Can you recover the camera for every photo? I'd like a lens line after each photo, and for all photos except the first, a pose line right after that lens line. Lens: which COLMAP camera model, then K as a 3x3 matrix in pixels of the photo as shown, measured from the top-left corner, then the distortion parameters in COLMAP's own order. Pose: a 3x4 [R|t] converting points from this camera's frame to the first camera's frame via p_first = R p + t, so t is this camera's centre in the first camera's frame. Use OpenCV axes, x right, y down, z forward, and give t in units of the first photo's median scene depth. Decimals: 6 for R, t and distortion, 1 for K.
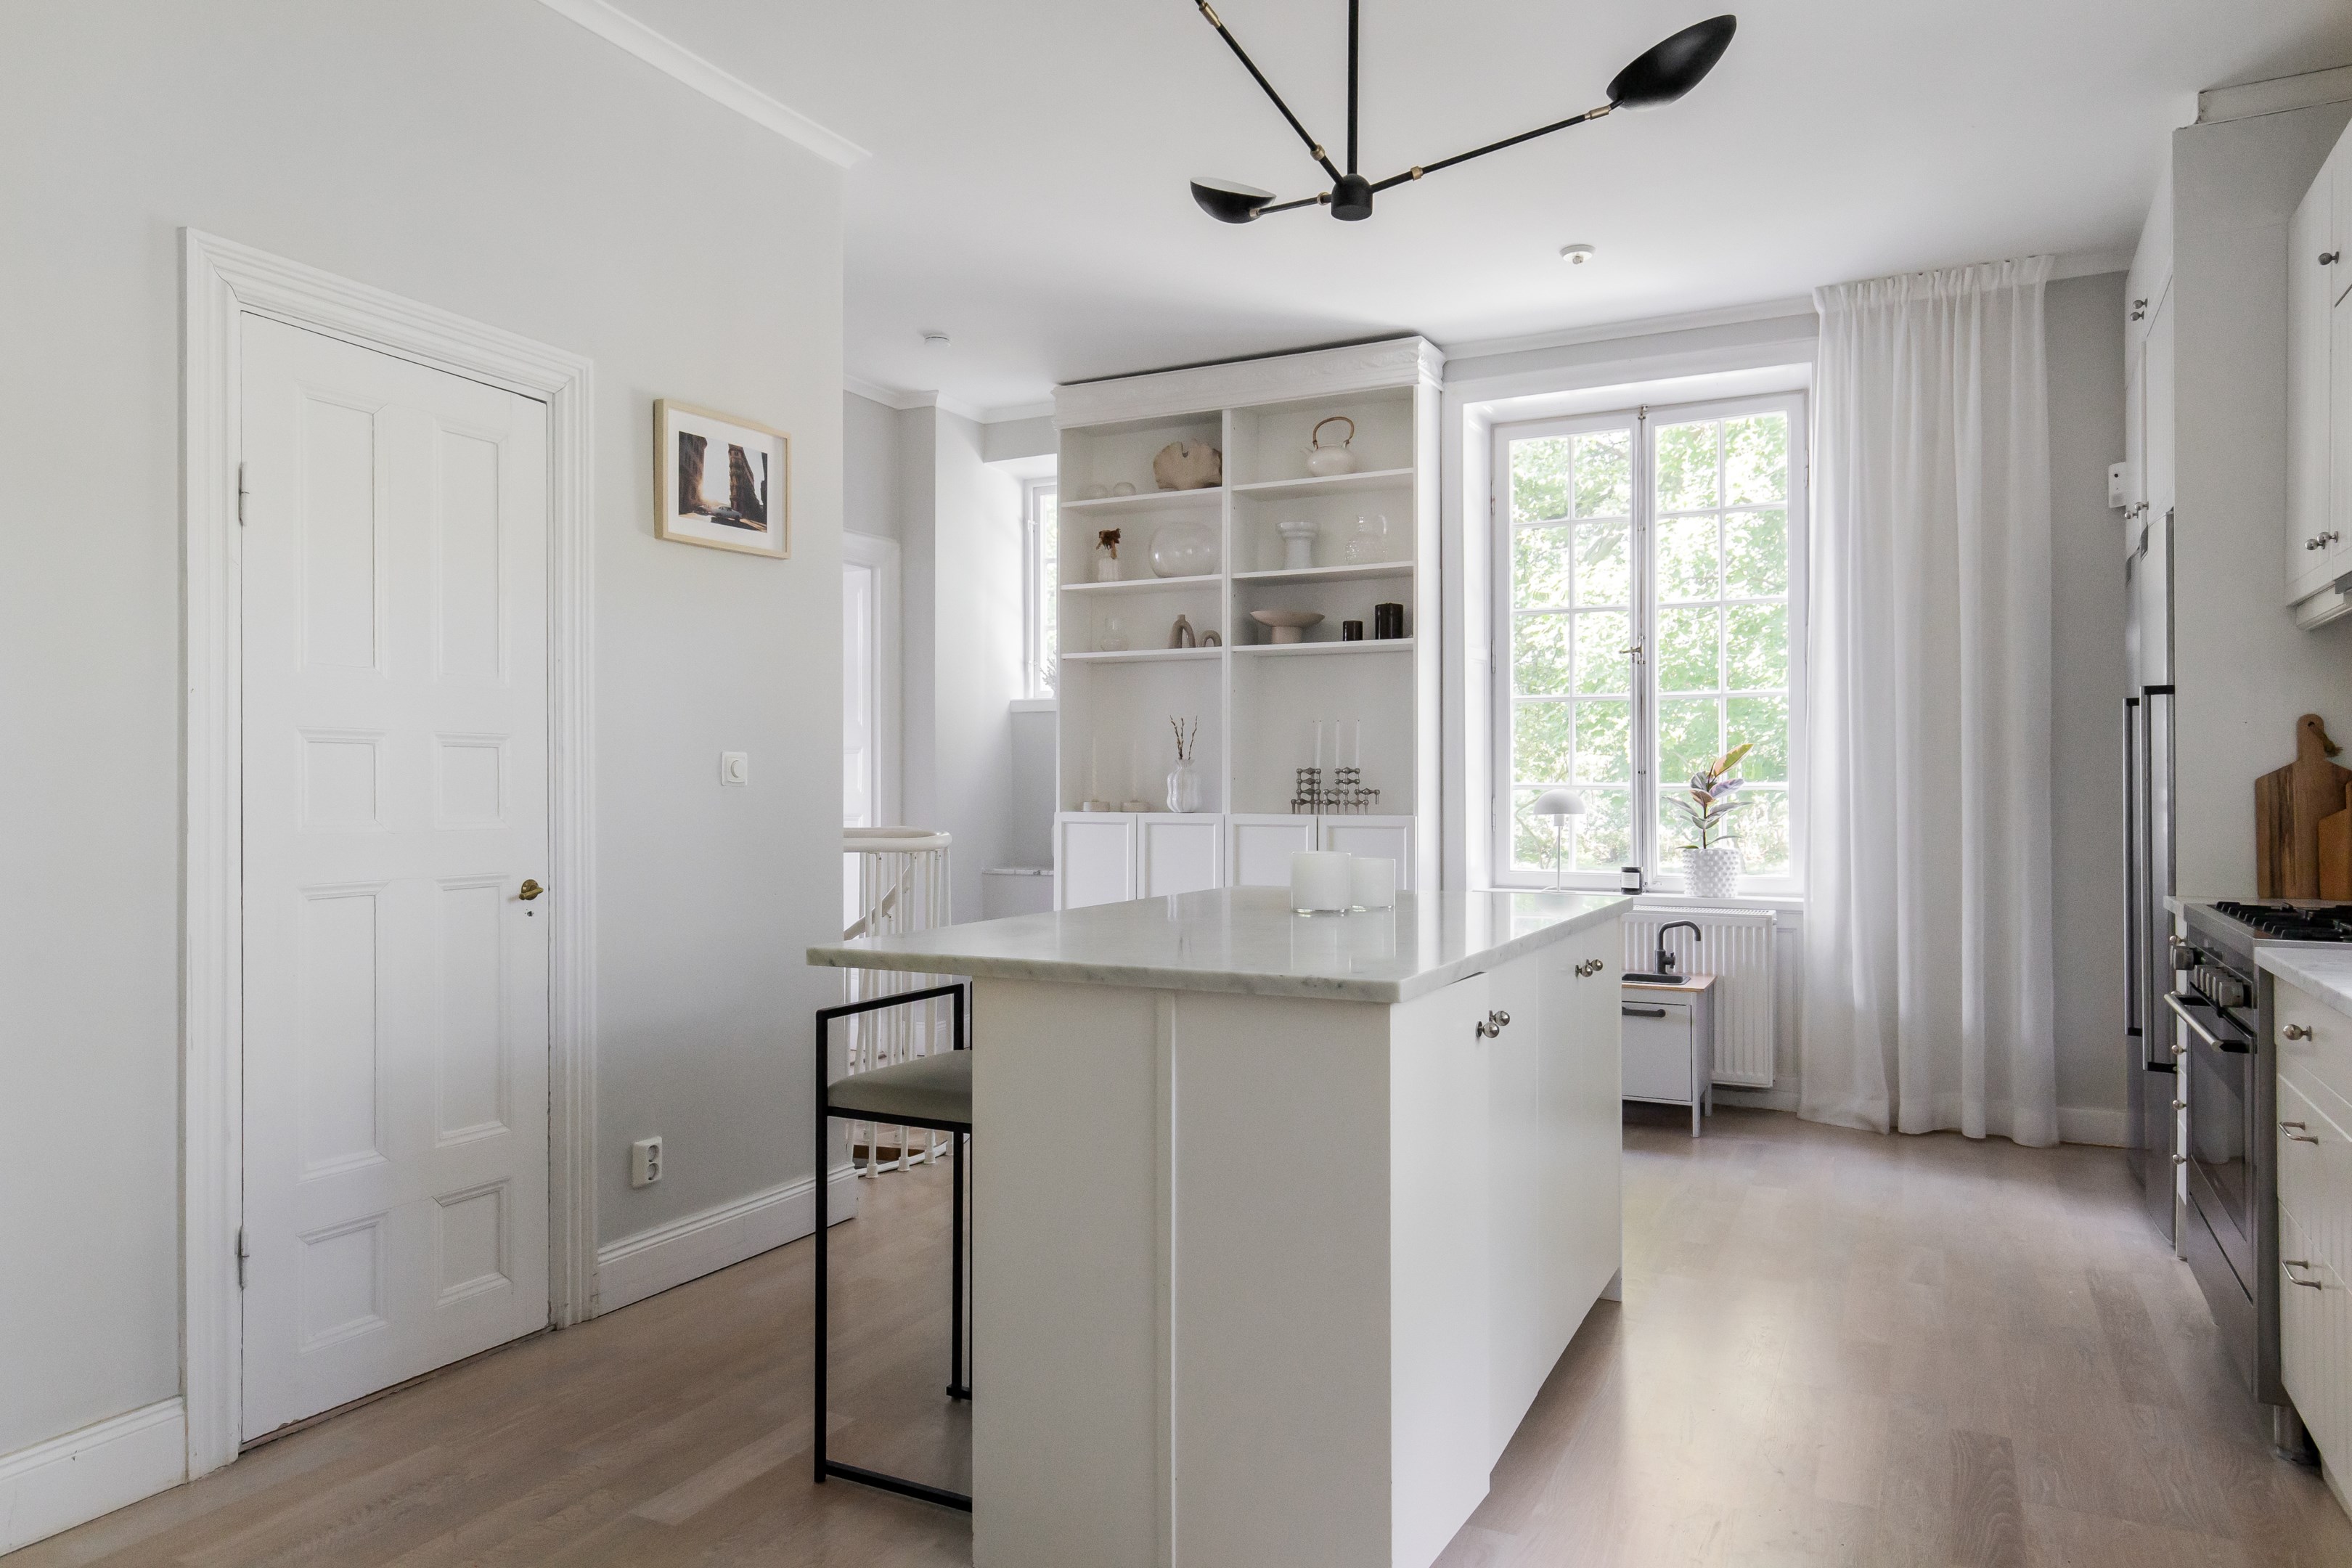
lens RADIAL K [[1493.1, 0, 1176.0], [0, 1493.1, 784.0], [0, 0, 1]] dist [-0.000223, 0.001594]
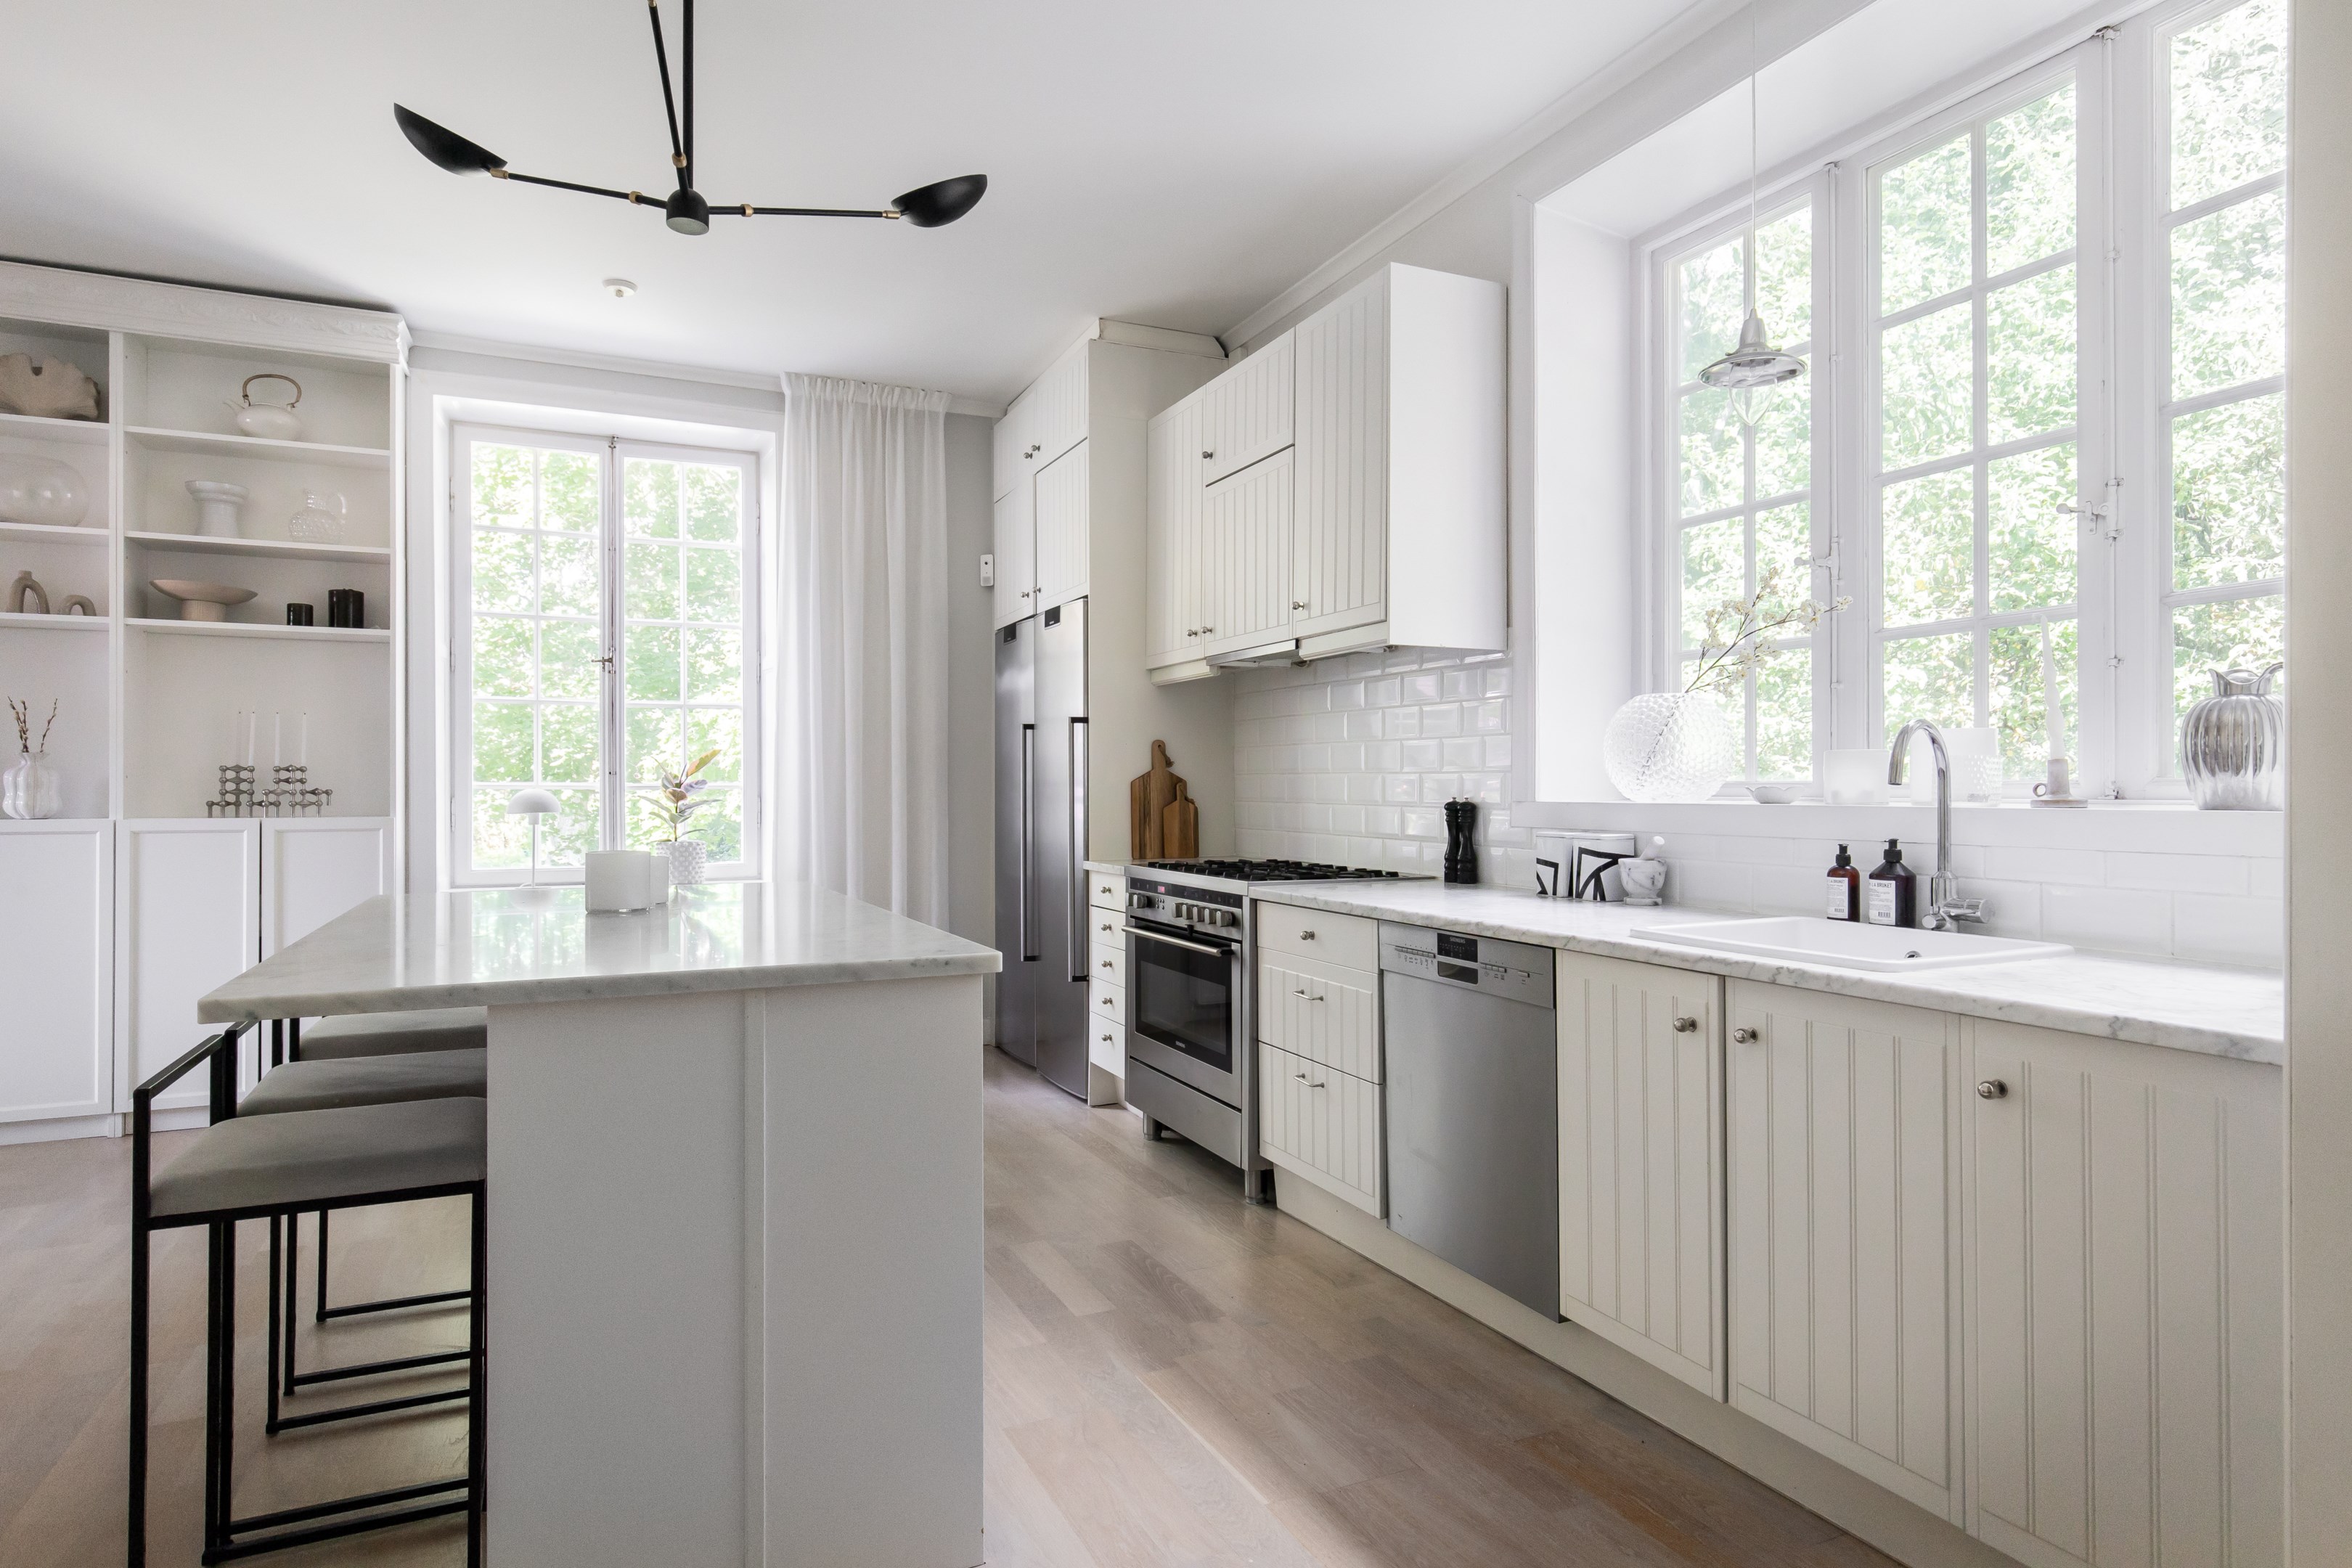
lens RADIAL K [[1319.8, 0, 1176.0], [0, 1319.8, 784.0], [0, 0, 1]] dist [-0.001116, 0.000720]
pose [[0.609157, 0.002024, 0.793047, -0.195010], [-0.001396, 0.999998, -0.001480, 0.000815], [-0.793049, -0.000205, 0.609158, 0.089410]]
